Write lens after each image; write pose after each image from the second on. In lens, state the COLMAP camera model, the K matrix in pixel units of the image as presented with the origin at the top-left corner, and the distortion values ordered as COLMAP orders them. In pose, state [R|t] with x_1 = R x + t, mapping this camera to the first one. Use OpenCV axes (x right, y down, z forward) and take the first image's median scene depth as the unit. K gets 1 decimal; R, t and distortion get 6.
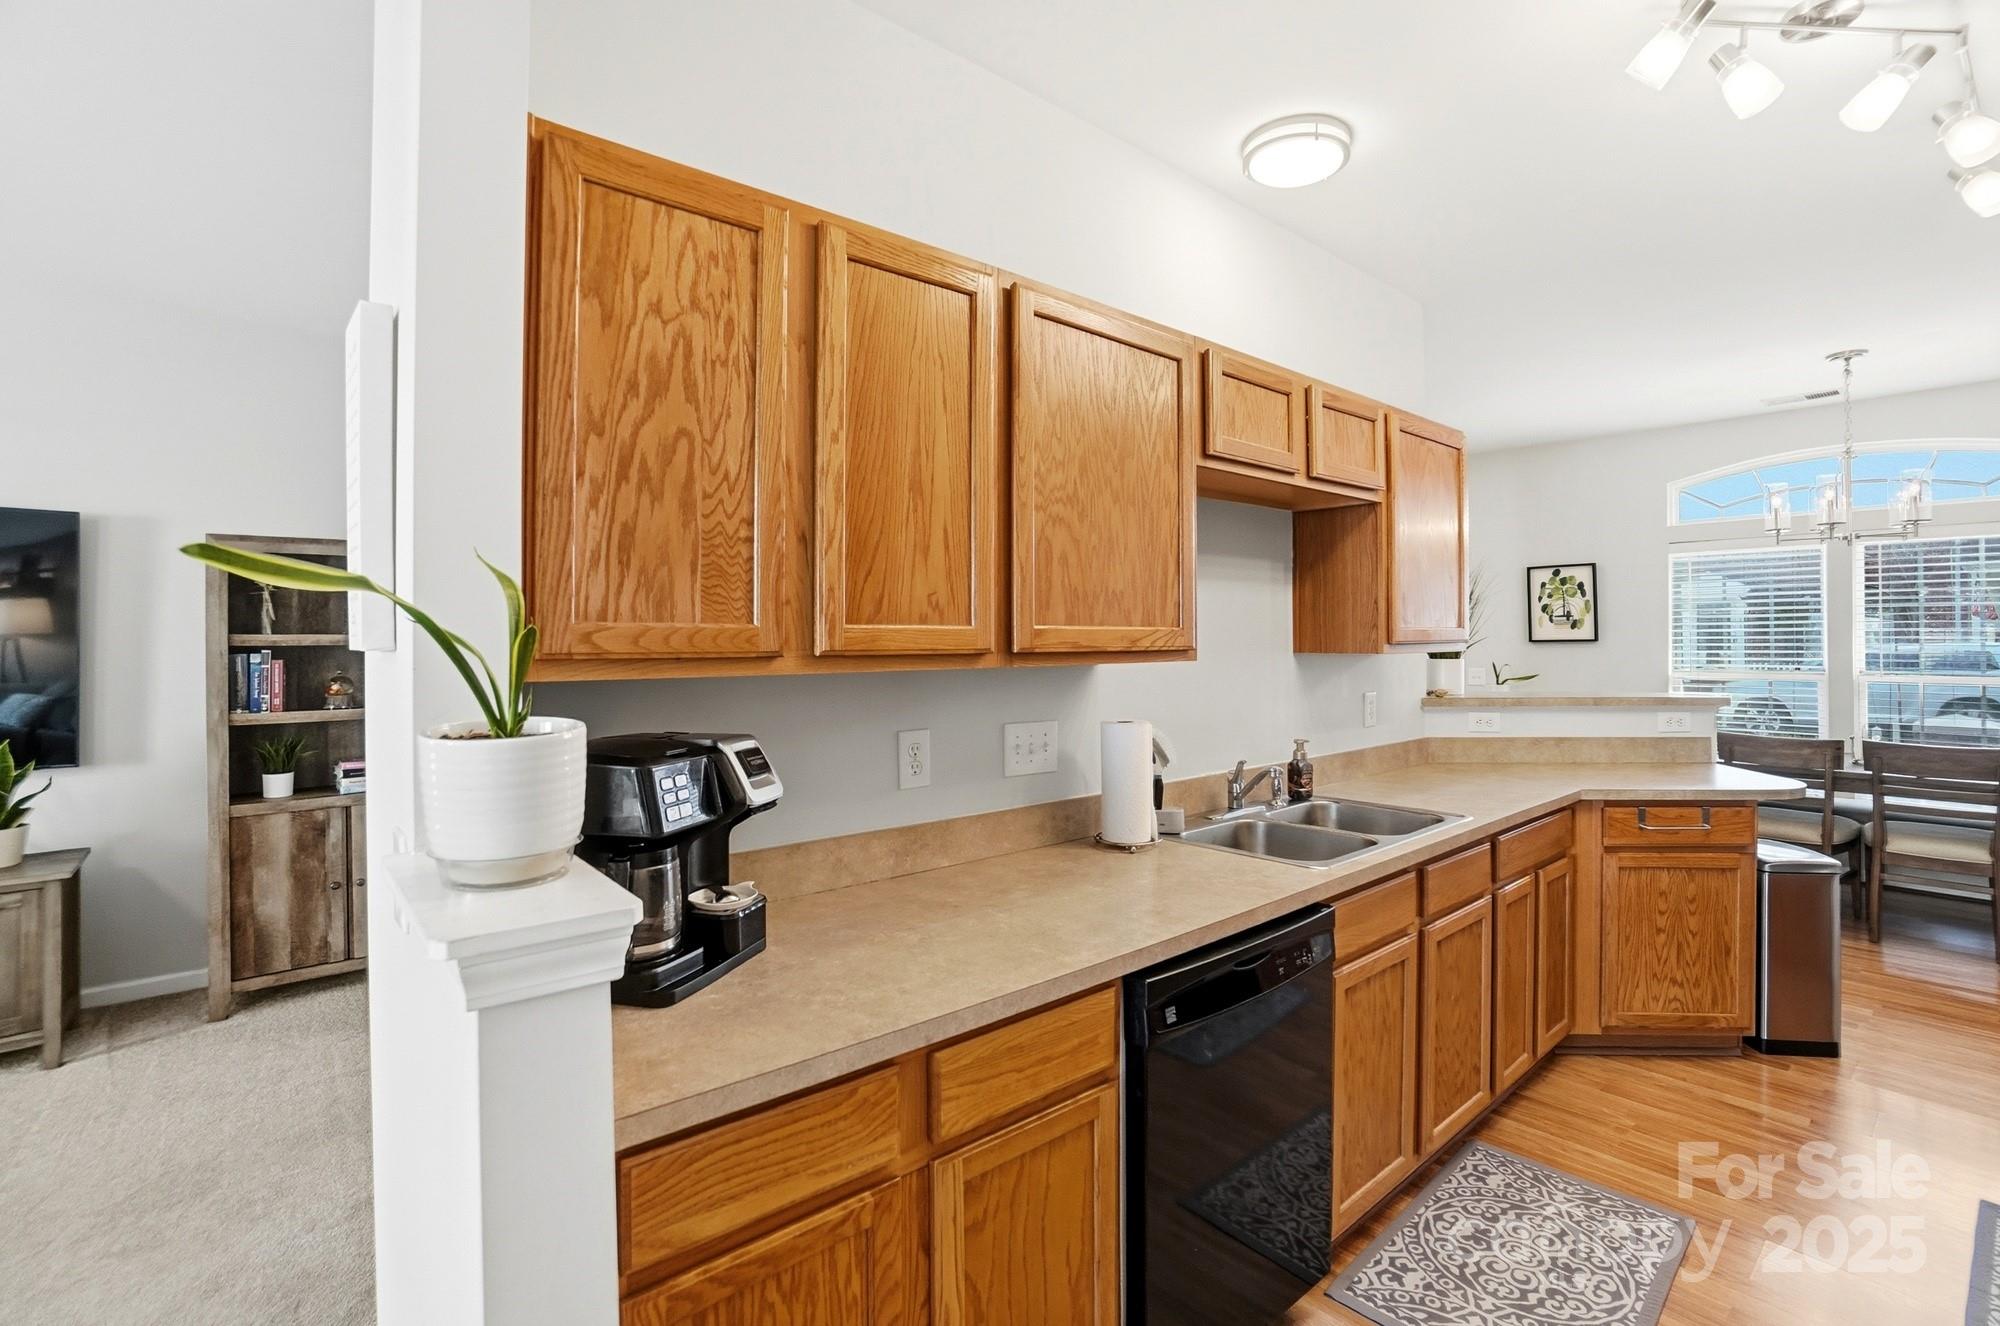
lens RADIAL K [[894.3, 0, 996.3], [0, 894.3, 662.1], [0, 0, 1]] dist [-0.062505, 0.023149]
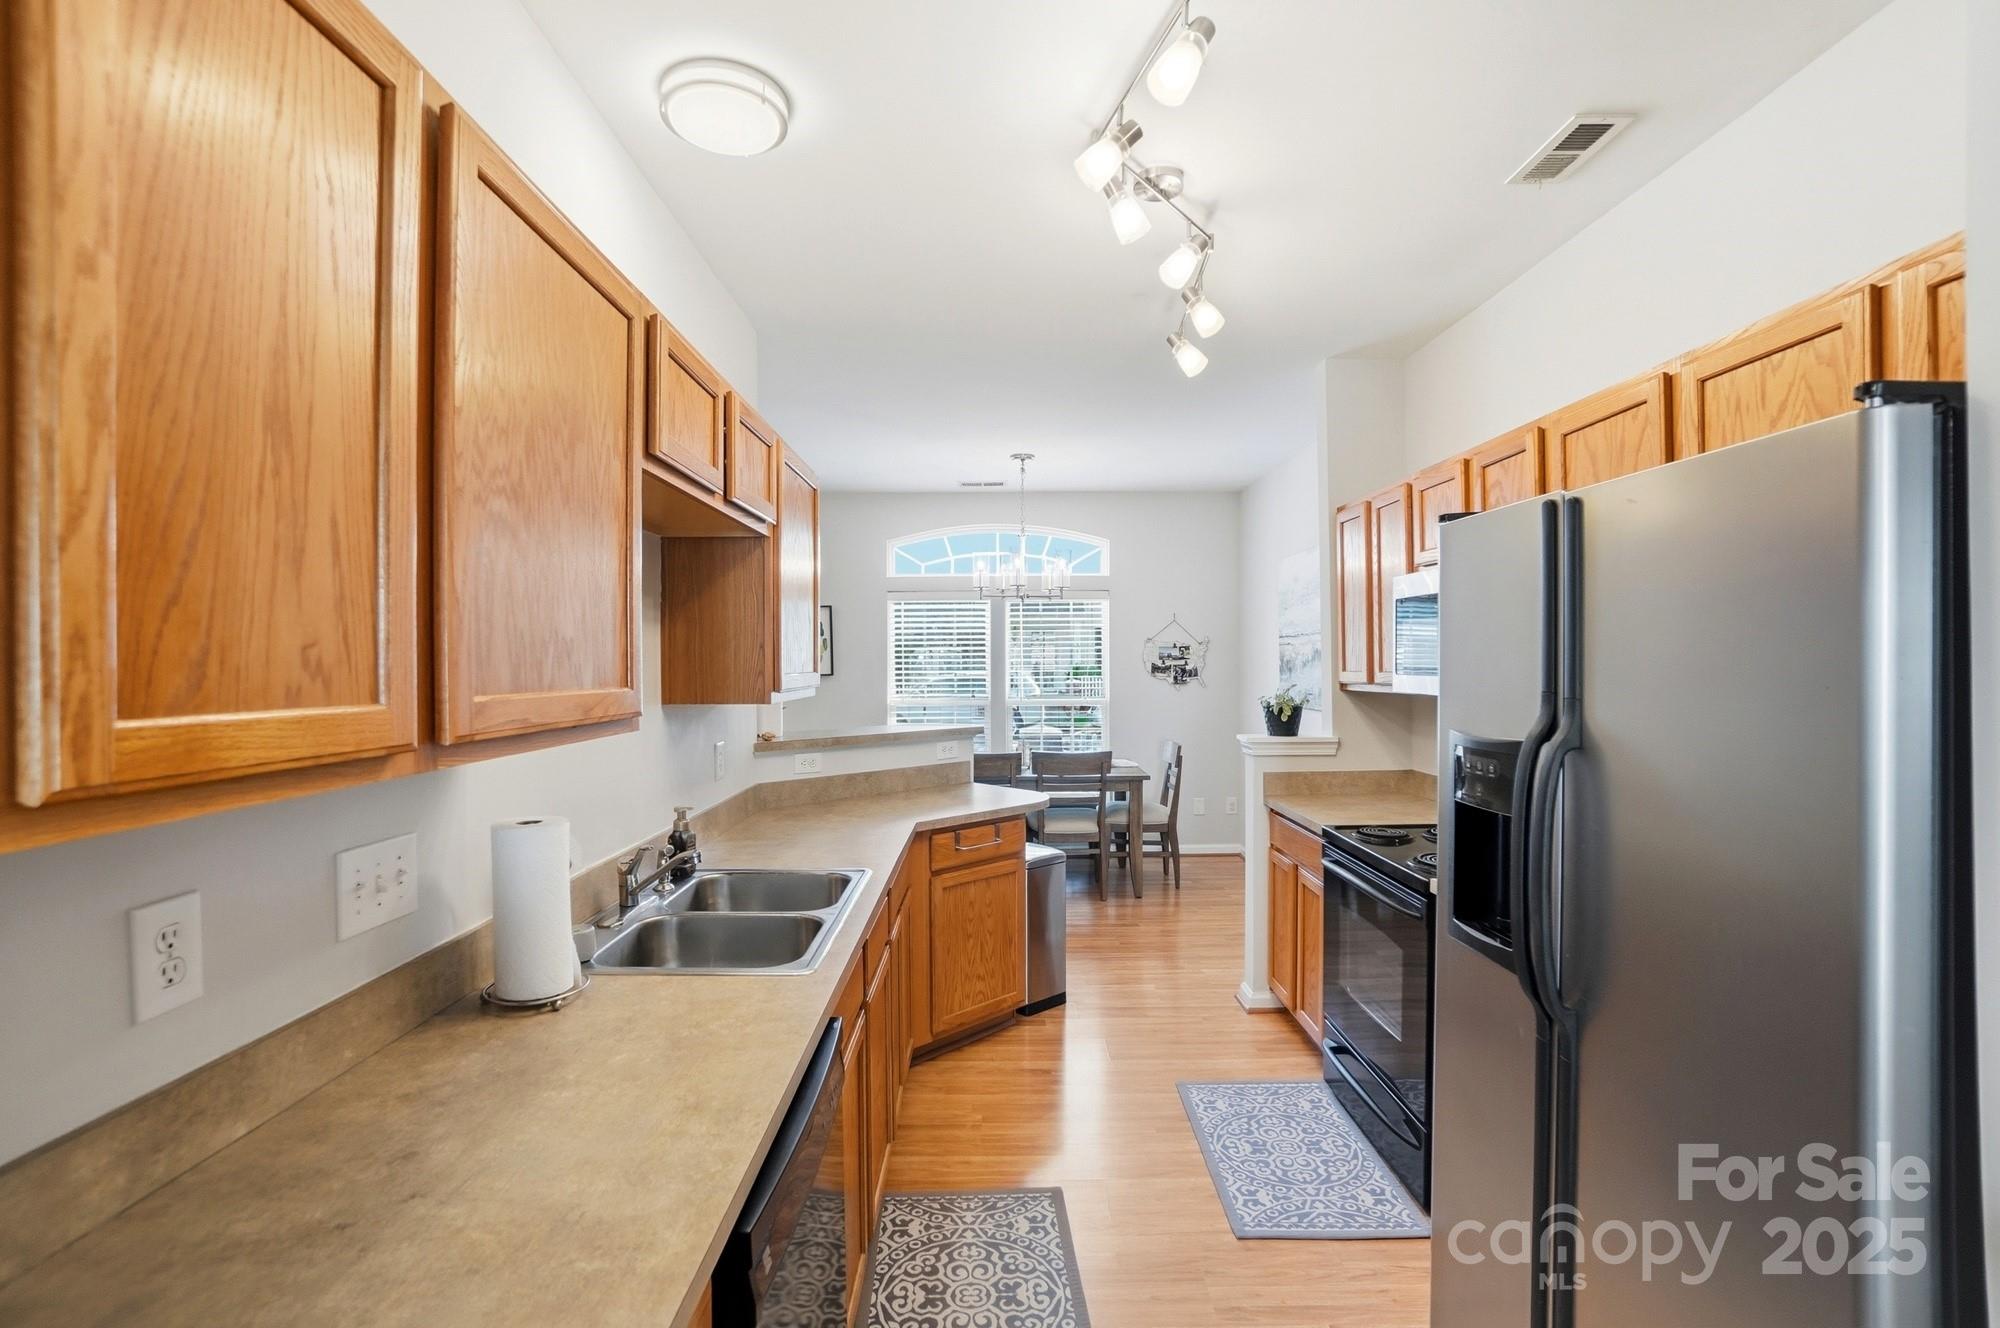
lens RADIAL K [[897.9, 0, 976.4], [0, 897.9, 685.5], [0, 0, 1]] dist [-0.064596, 0.027665]
pose [[0.661251, -0.018893, 0.749927, -0.131983], [0.022740, 0.999728, 0.005136, -0.032997], [-0.749820, 0.013657, 0.661501, 0.273875]]
